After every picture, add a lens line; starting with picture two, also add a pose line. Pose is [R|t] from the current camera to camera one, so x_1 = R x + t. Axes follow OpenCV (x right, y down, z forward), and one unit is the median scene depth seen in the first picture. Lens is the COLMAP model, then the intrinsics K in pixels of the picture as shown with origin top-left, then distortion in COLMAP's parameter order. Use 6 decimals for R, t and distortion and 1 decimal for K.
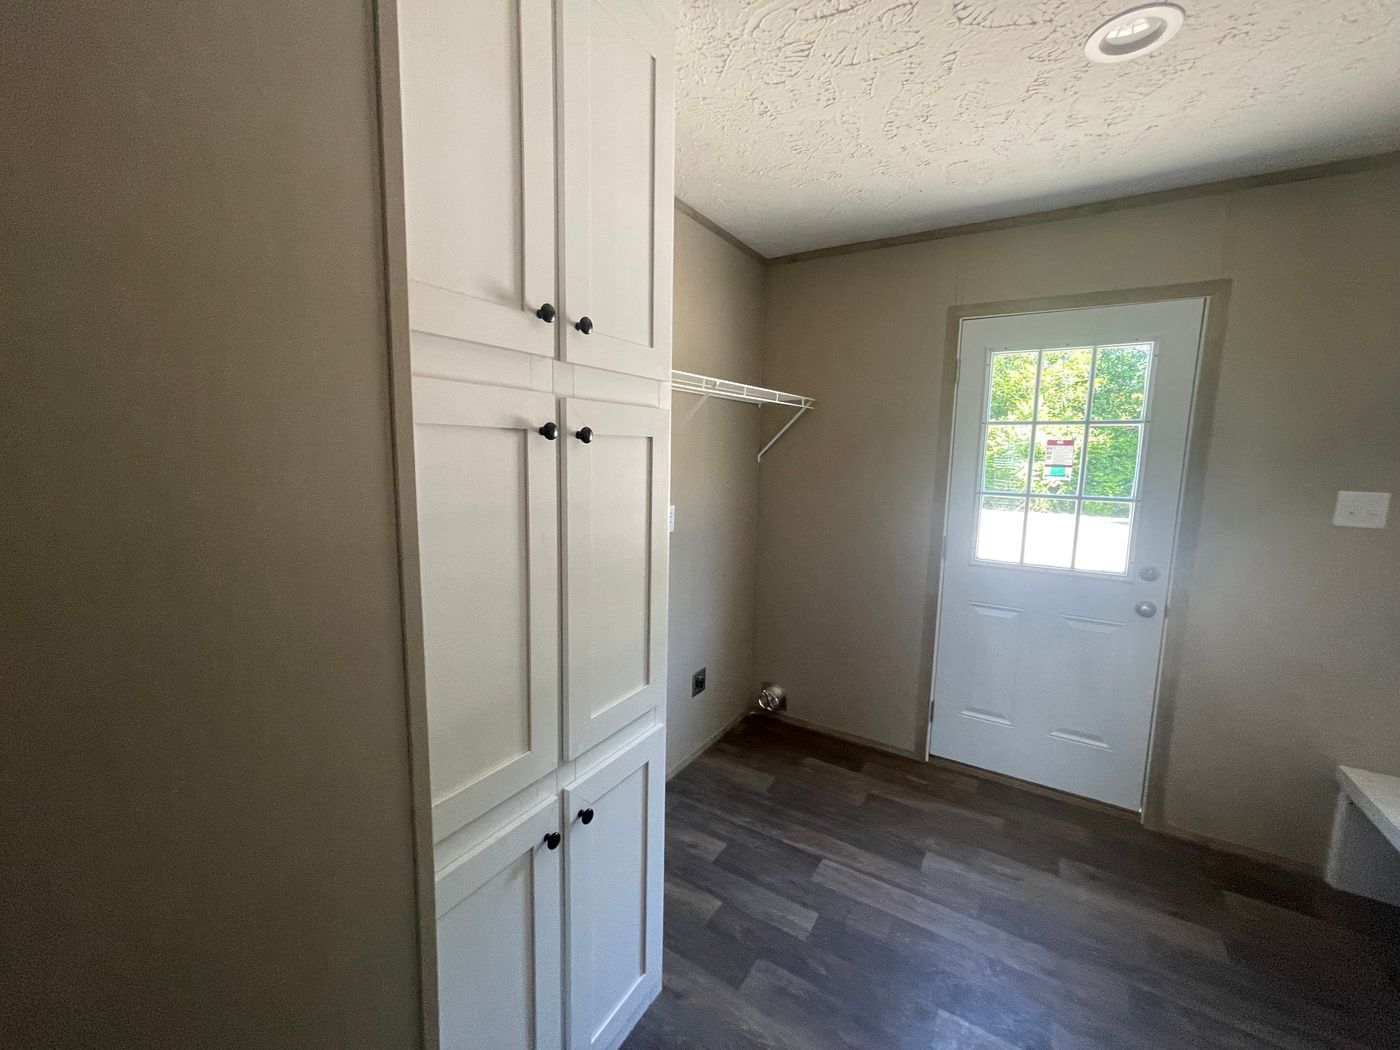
lens RADIAL K [[557.0, 0, 700.0], [0, 557.0, 525.0], [0, 0, 1]] dist [-0.024447, 0.008504]
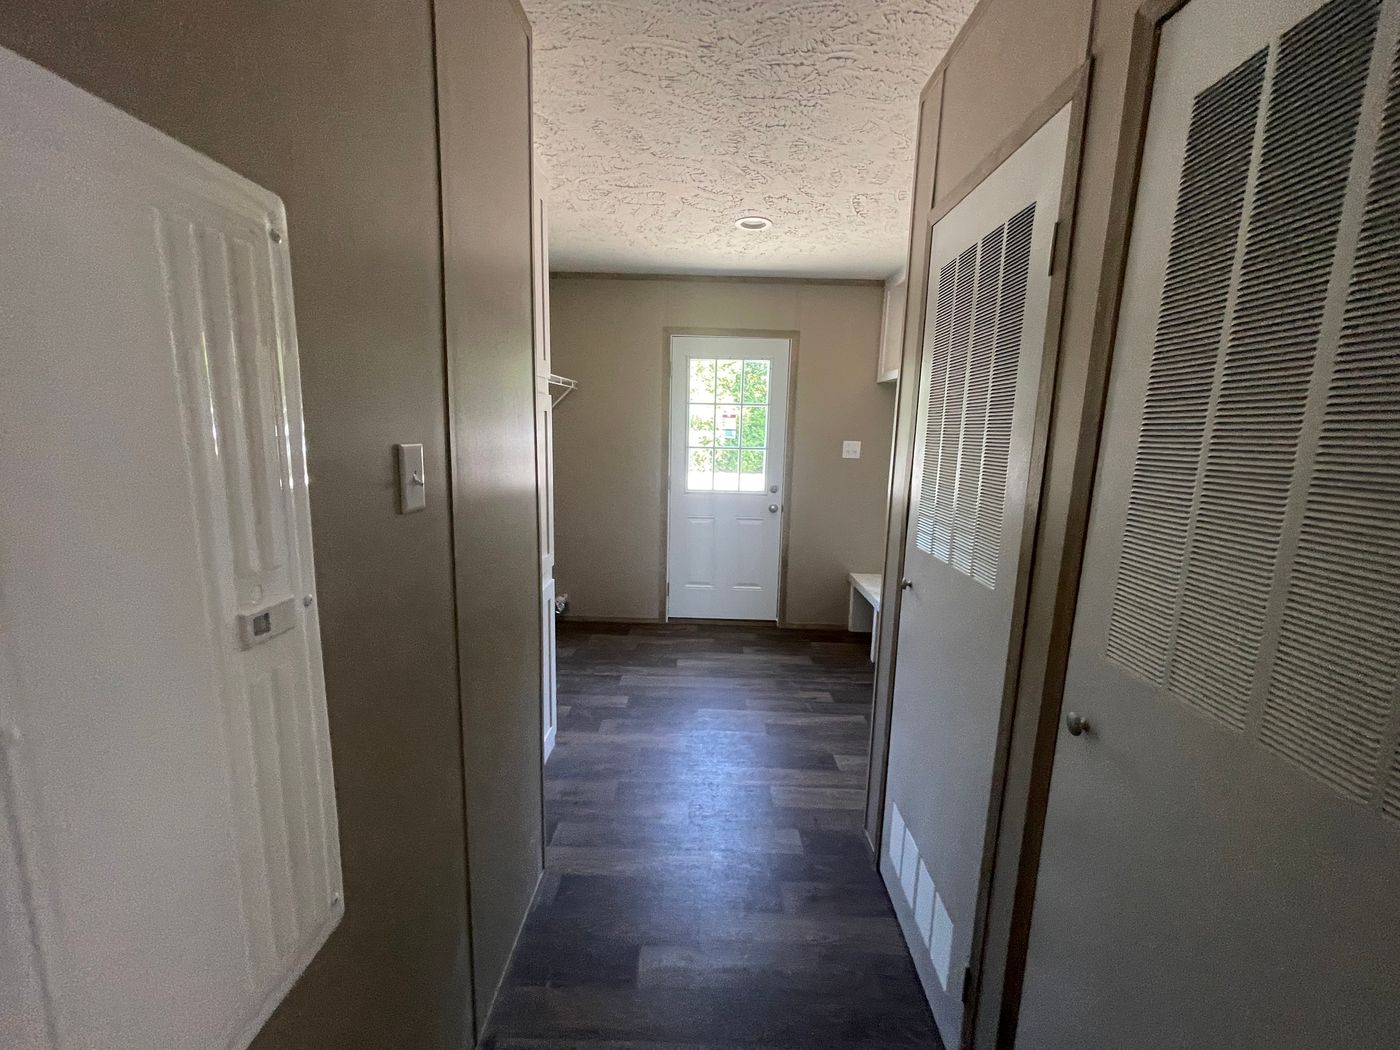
lens RADIAL K [[557.4, 0, 700.9], [0, 557.4, 520.4], [0, 0, 1]] dist [0.002584, 0.000421]
pose [[0.851719, -0.082933, 0.517394, -0.352670], [0.059052, 0.996297, 0.062488, 0.062536], [-0.520661, -0.022669, 0.853463, -0.451806]]
